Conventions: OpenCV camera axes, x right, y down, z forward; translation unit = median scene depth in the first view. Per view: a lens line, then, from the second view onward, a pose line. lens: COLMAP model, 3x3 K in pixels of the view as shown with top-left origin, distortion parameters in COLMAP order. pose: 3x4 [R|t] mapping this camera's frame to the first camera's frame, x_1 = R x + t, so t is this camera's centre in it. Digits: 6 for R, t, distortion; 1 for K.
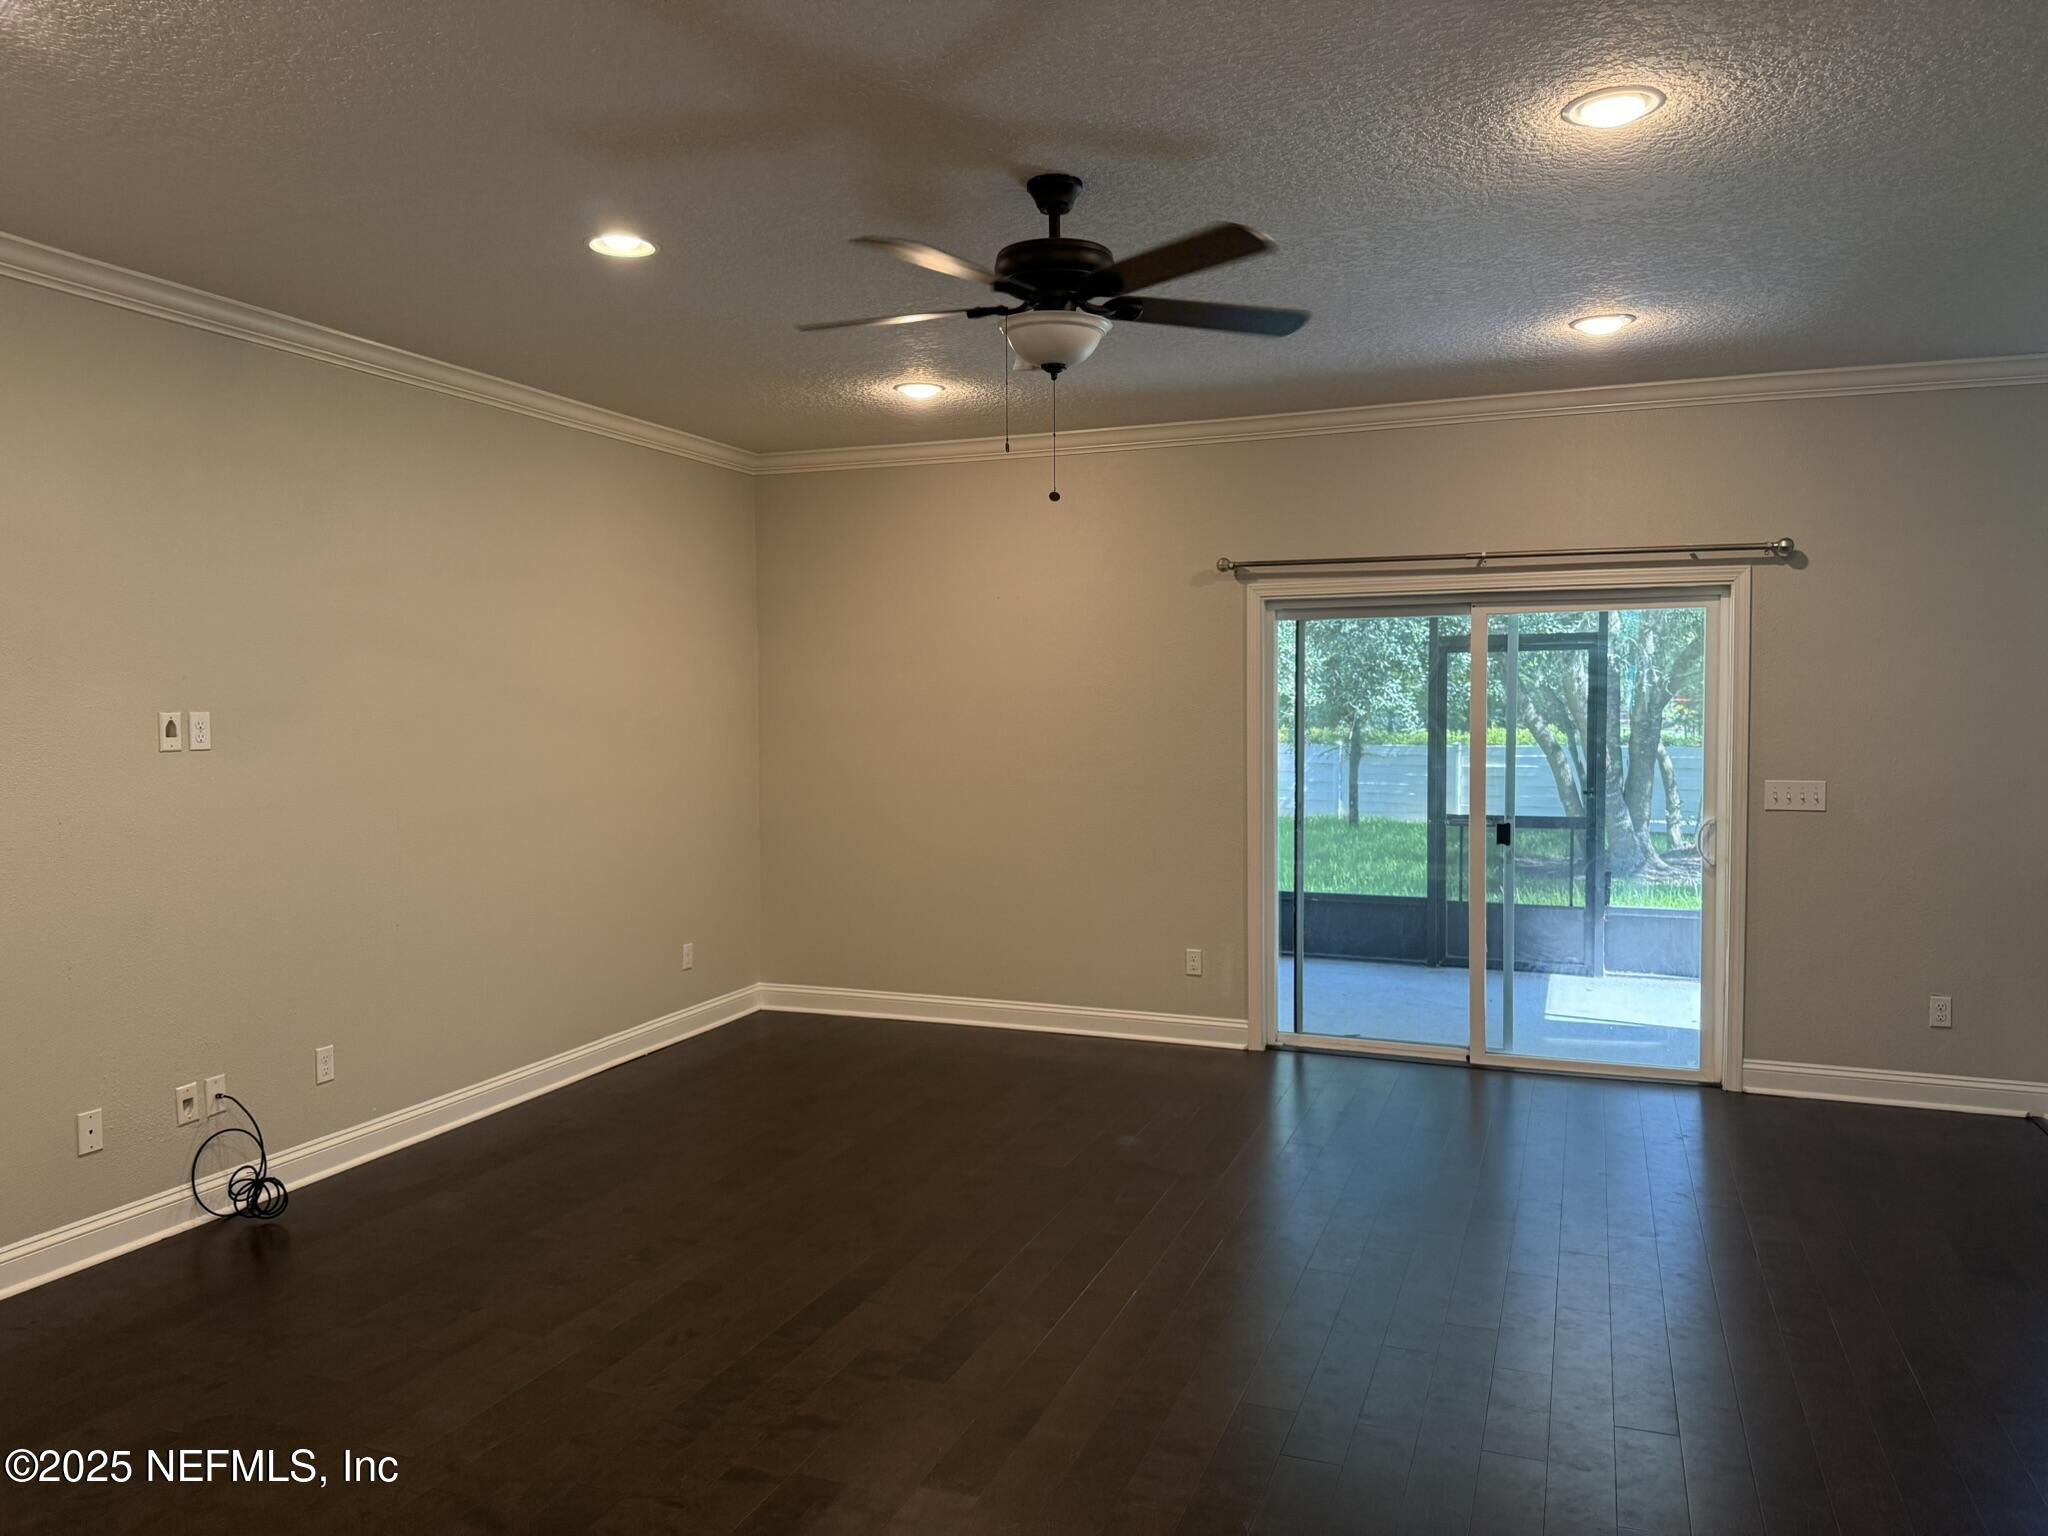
lens RADIAL K [[1453.6, 0, 1028.2], [0, 1453.6, 772.8], [0, 0, 1]] dist [0.037795, -0.043747]
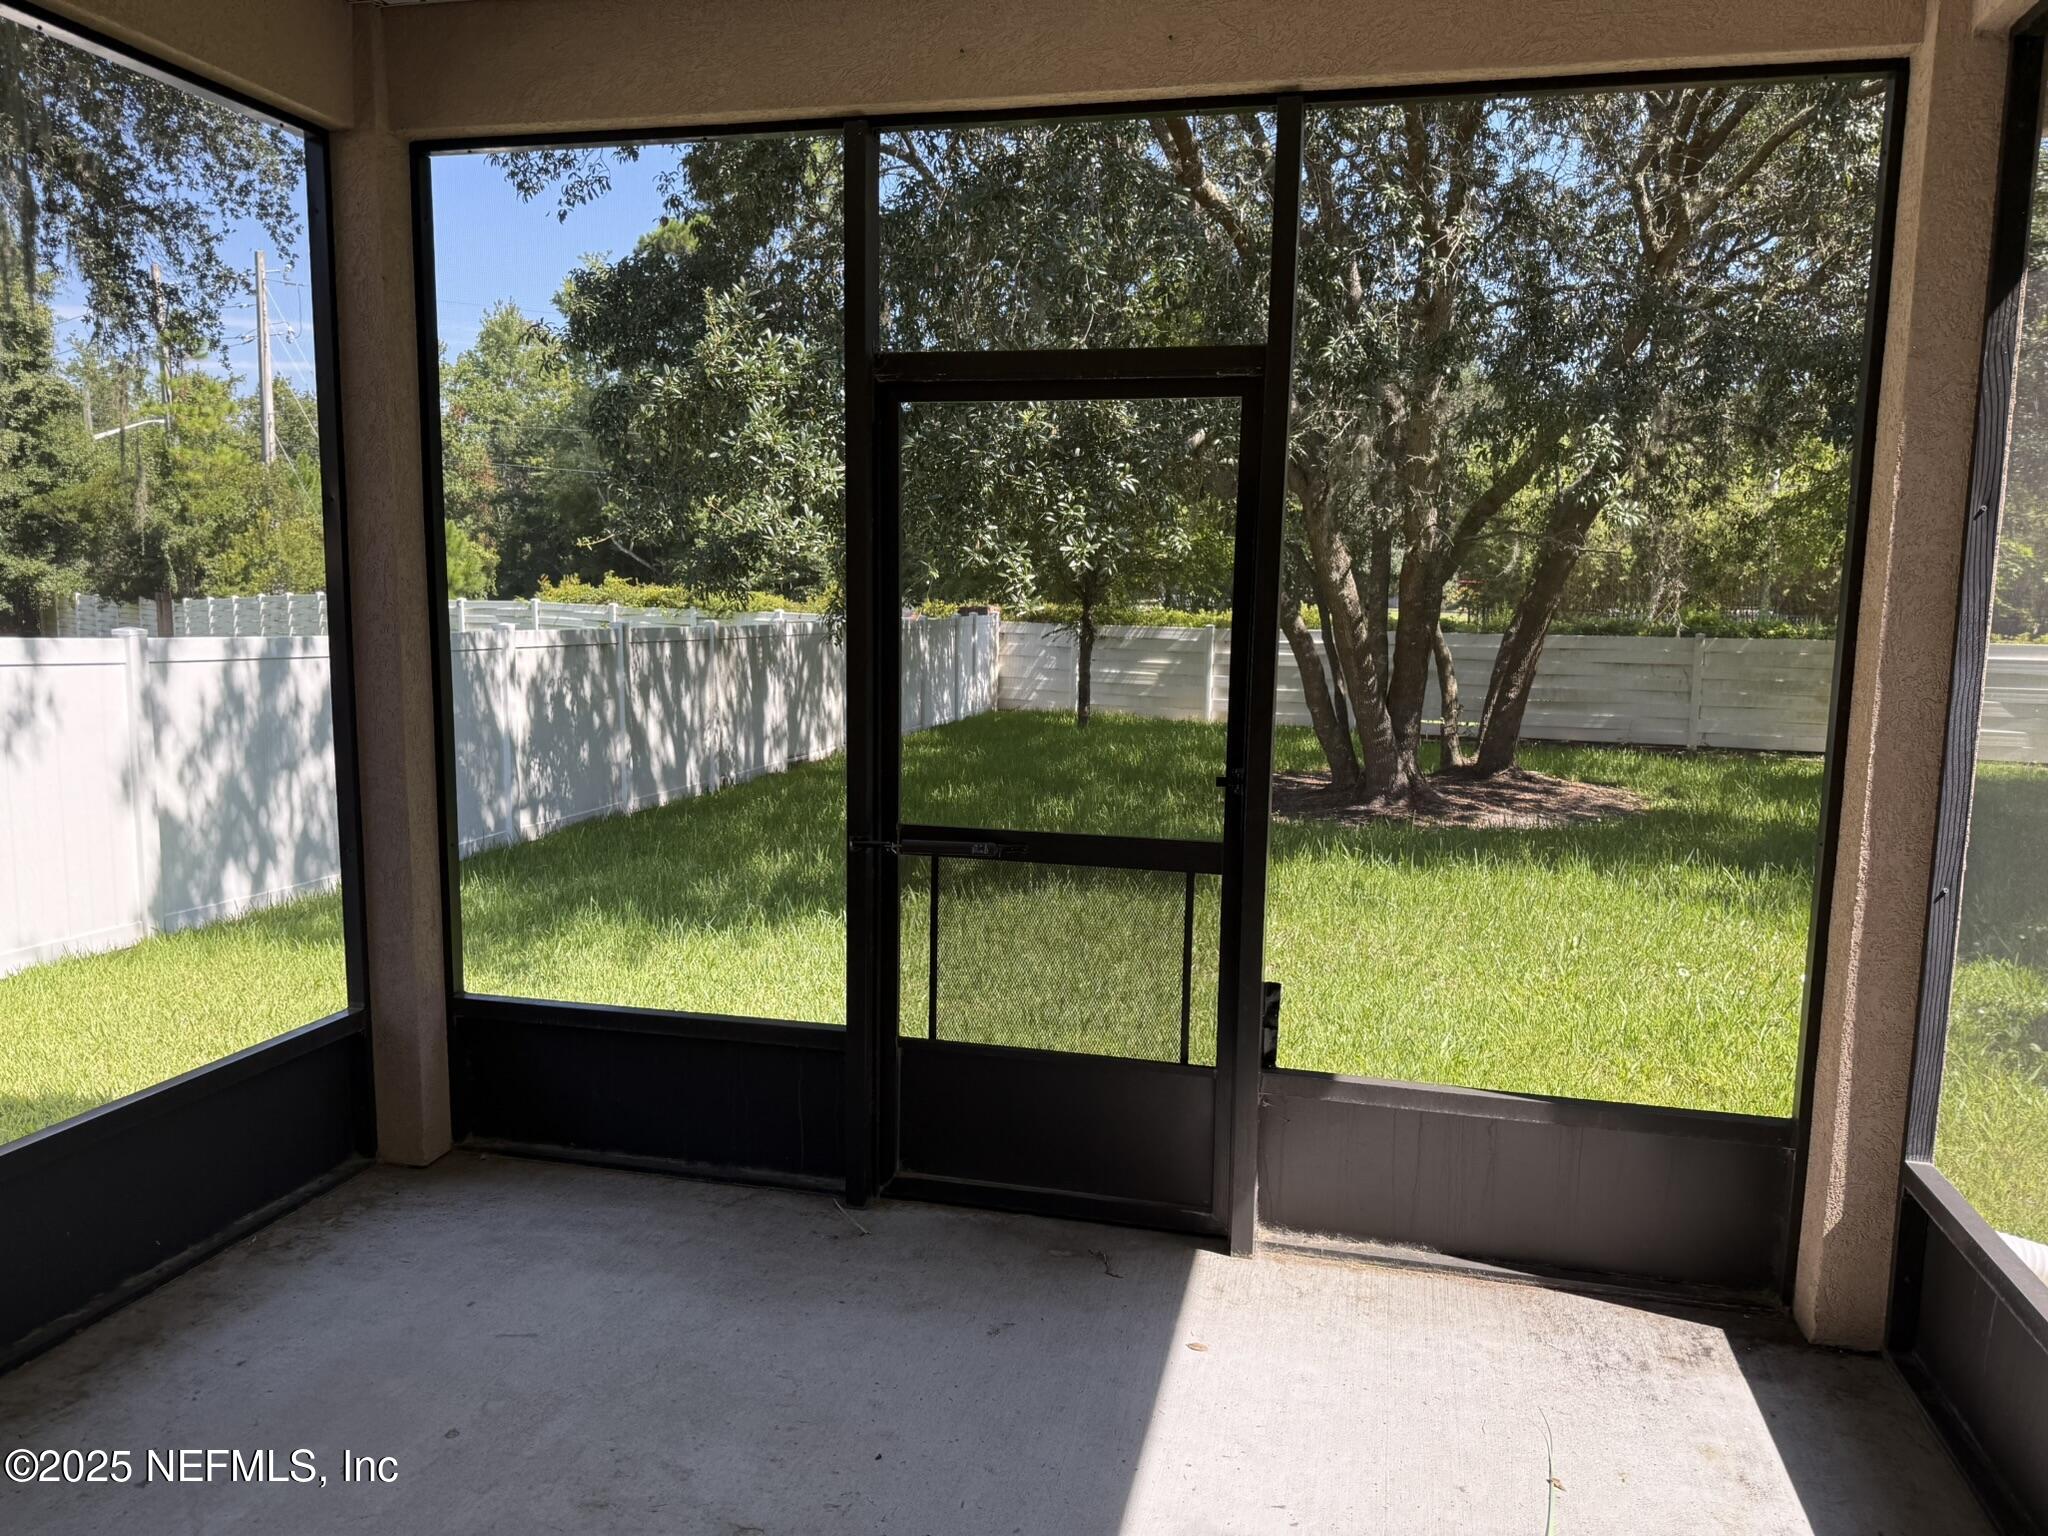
lens RADIAL K [[1453.6, 0, 1018.4], [0, 1453.6, 775.7], [0, 0, 1]] dist [0.037795, -0.043747]
pose [[0.991779, 0.008205, 0.127700, 0.281323], [-0.019777, 0.995780, 0.089613, -0.021741], [-0.126425, -0.091402, 0.987756, 0.637504]]
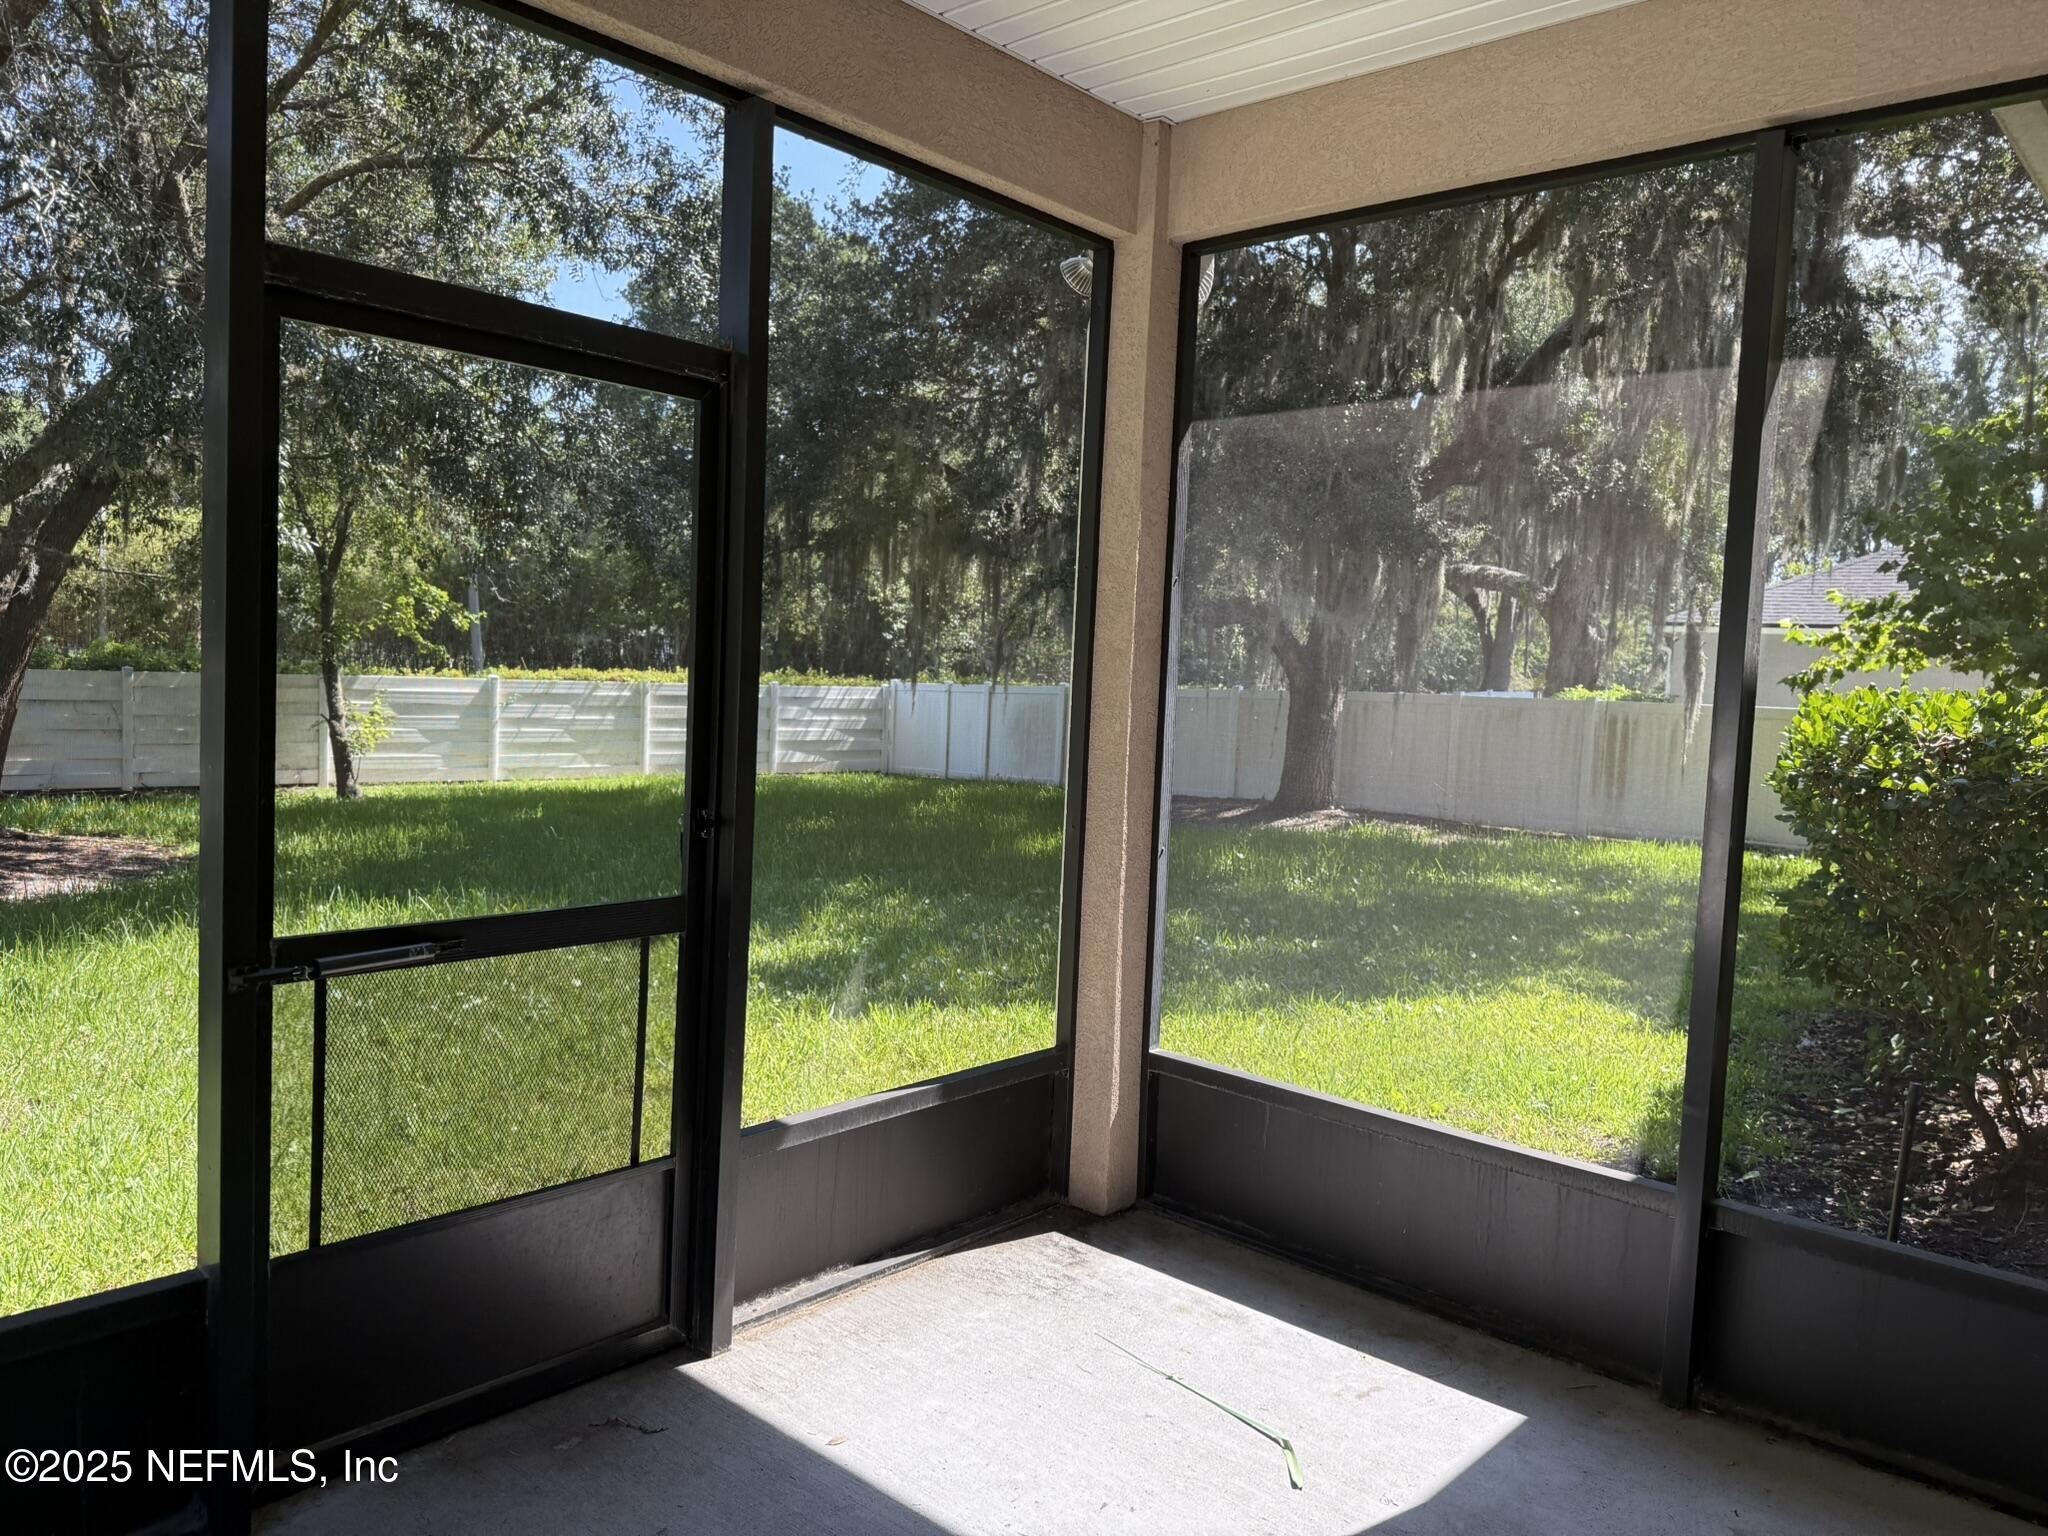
lens RADIAL K [[1453.6, 0, 1015.0], [0, 1453.6, 754.4], [0, 0, 1]] dist [0.037795, -0.043747]
pose [[0.362958, -0.034939, 0.931150, 0.091081], [-0.002776, 0.999252, 0.038577, -0.017845], [-0.931801, -0.016587, 0.362589, 0.814437]]
